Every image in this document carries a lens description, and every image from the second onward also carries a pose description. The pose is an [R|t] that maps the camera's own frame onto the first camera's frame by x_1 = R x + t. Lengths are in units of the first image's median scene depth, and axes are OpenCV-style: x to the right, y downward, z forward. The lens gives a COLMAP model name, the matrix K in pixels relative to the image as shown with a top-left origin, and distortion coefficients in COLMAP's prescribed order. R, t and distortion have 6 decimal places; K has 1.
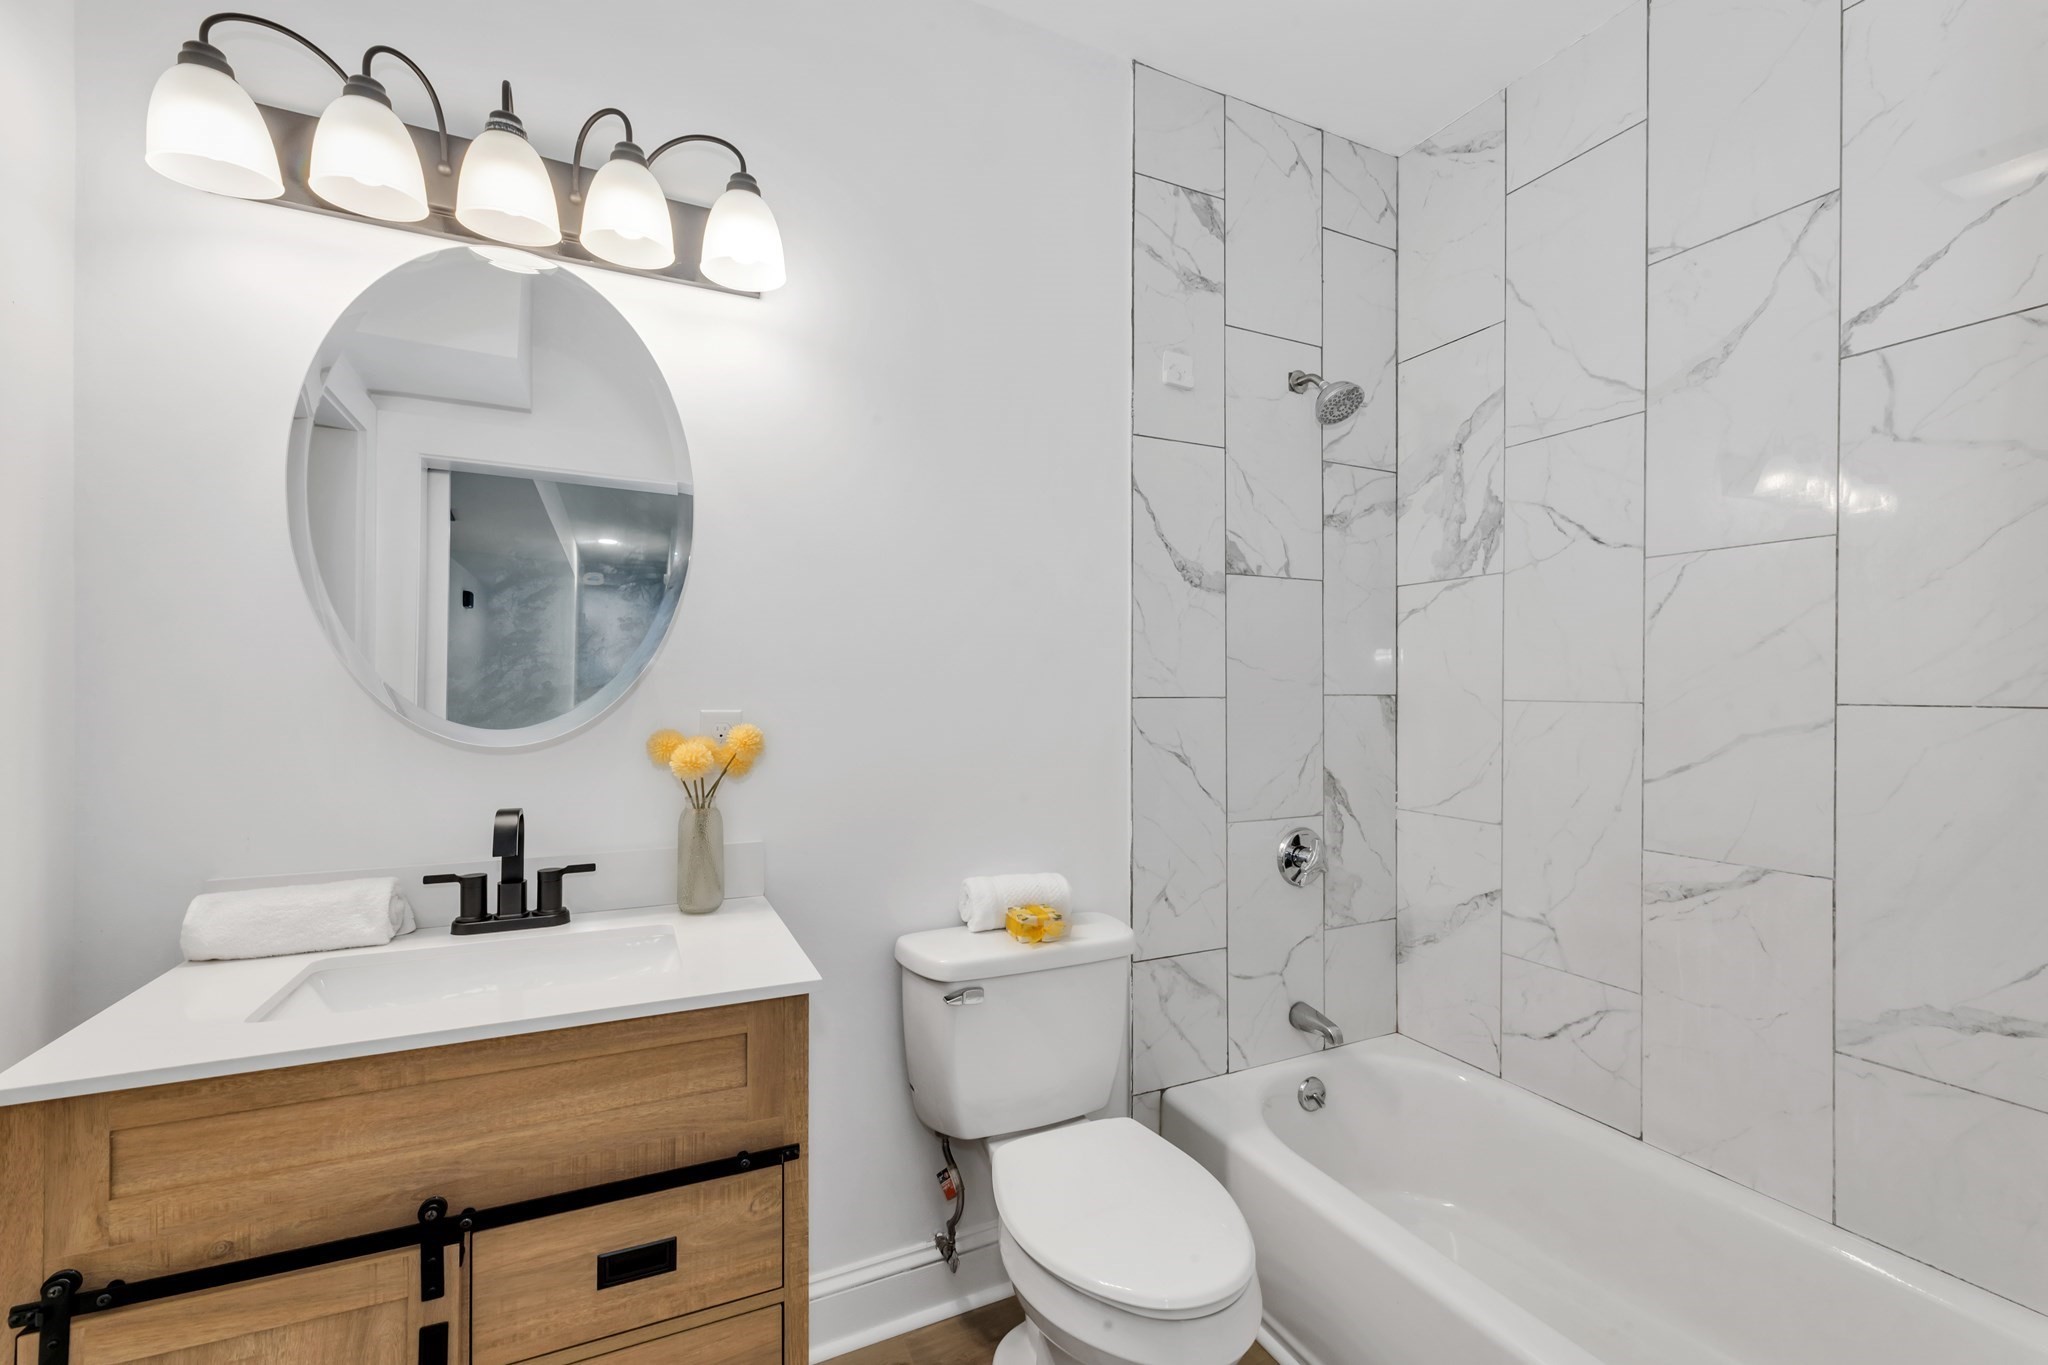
lens RADIAL K [[836.7, 0, 1024.9], [0, 836.7, 694.2], [0, 0, 1]] dist [0.001409, 0.000413]
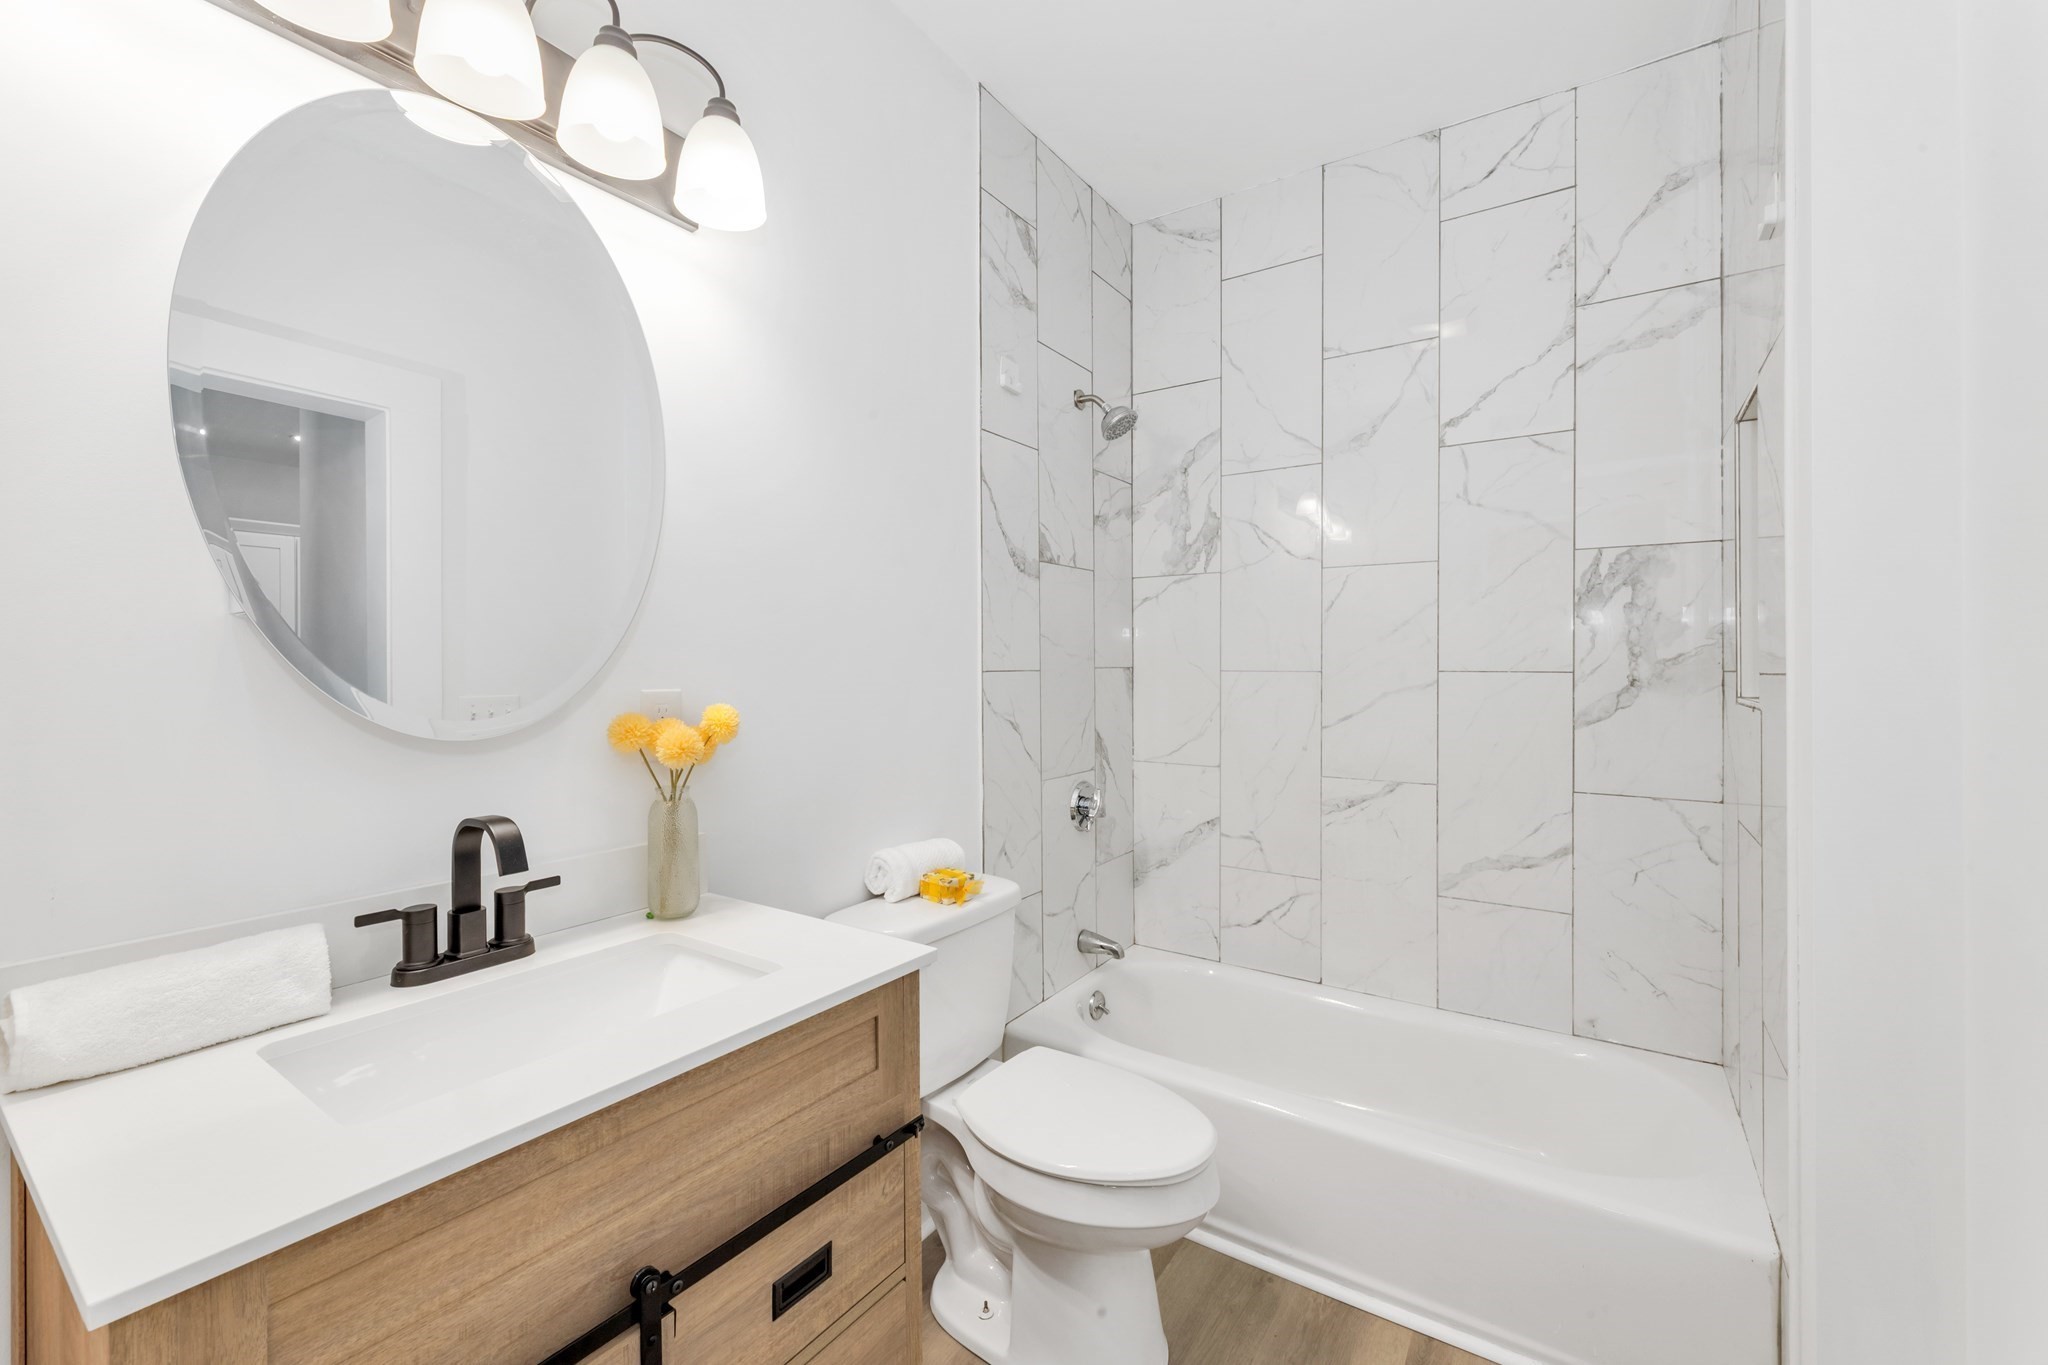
lens RADIAL K [[822.9, 0, 1027.5], [0, 822.9, 671.8], [0, 0, 1]] dist [0.001436, -0.000113]
pose [[0.872347, -0.009686, 0.488792, -0.380831], [0.007586, 0.999952, 0.006277, -0.001787], [-0.488829, -0.001767, 0.872378, 0.042714]]
